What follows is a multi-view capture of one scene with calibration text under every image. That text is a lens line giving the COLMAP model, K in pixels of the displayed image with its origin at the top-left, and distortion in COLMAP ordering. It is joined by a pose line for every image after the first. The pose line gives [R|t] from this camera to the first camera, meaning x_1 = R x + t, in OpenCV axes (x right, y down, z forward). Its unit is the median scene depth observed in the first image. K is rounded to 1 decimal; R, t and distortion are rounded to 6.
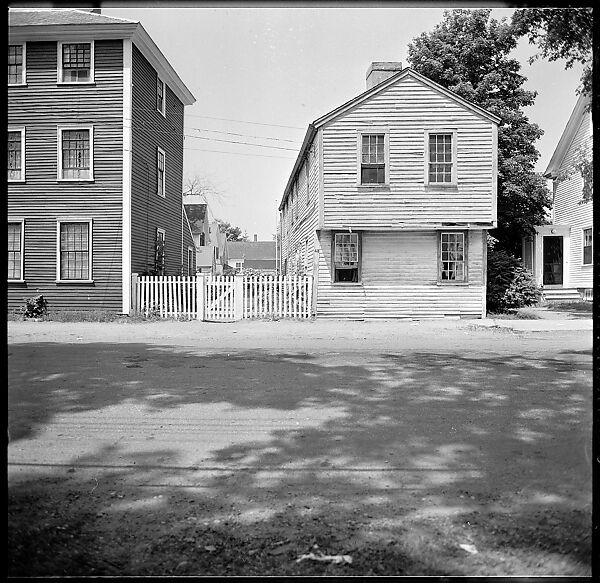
lens RADIAL K [[568.7, 0, 299.6], [0, 568.7, 293.5], [0, 0, 1]] dist [-0.063134, 0.058523]
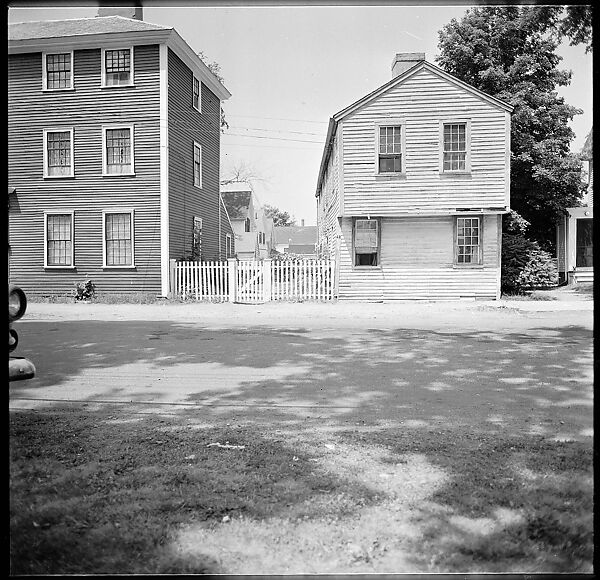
lens RADIAL K [[570.5, 0, 300.6], [0, 570.5, 291.3], [0, 0, 1]] dist [-0.069027, 0.070488]
pose [[0.995955, -0.003695, -0.089783, 0.055347], [0.005796, 0.999715, 0.023148, 0.002077], [0.089672, -0.023575, 0.995692, -0.073829]]
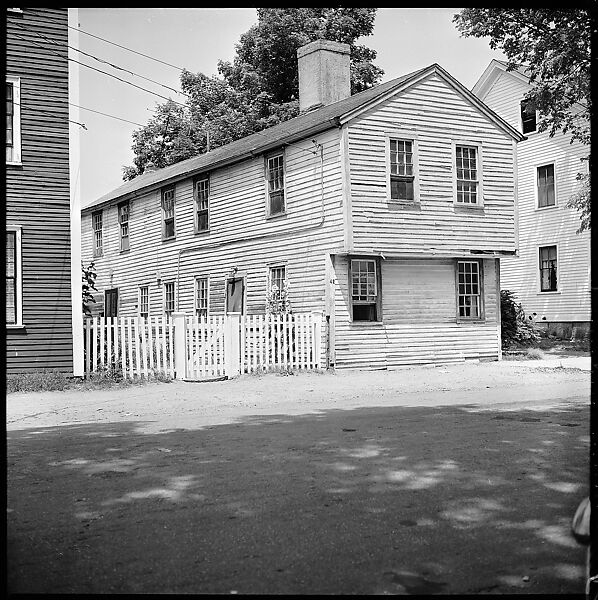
lens RADIAL K [[823.1, 0, 305.6], [0, 823.1, 298.5], [0, 0, 1]] dist [0.020745, -0.119644]
pose [[0.857496, -0.001500, 0.514489, -0.579273], [0.025740, 0.998869, -0.039989, -0.007984], [-0.513847, 0.047533, 0.856564, 0.061447]]
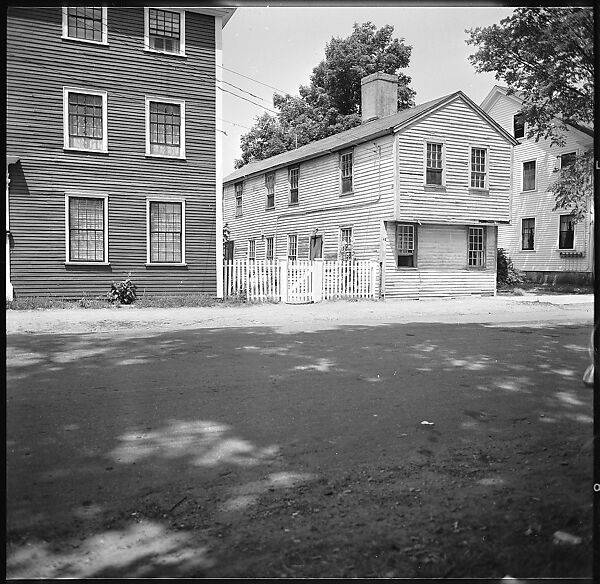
lens RADIAL K [[568.7, 0, 299.6], [0, 568.7, 294.0], [0, 0, 1]] dist [-0.063134, 0.058523]
pose [[0.896395, -0.016179, 0.442960, -0.635877], [-0.000090, 0.999327, 0.036682, -0.006791], [-0.443255, -0.032922, 0.895791, 0.046186]]
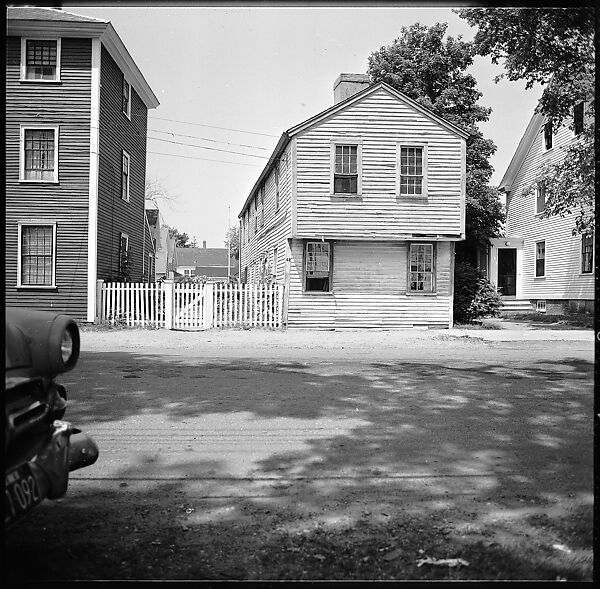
lens RADIAL K [[573.2, 0, 300.1], [0, 573.2, 297.0], [0, 0, 1]] dist [-0.085239, 0.095107]
pose [[0.995320, 0.010709, 0.096035, -0.045234], [-0.009899, 0.999911, -0.008907, -0.000562], [-0.096122, 0.007915, 0.995338, -0.001209]]
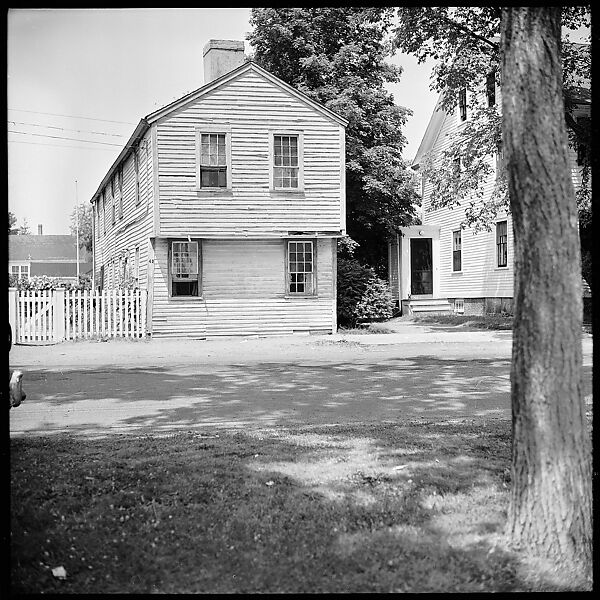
lens RADIAL K [[818.9, 0, 300.0], [0, 818.9, 300.0], [0, 0, 1]] dist [0.028796, -0.179389]
pose [[0.971645, -0.013319, 0.236067, -0.047045], [0.015447, 0.999855, -0.007166, -0.002198], [-0.235938, 0.010610, 0.971710, -0.296793]]
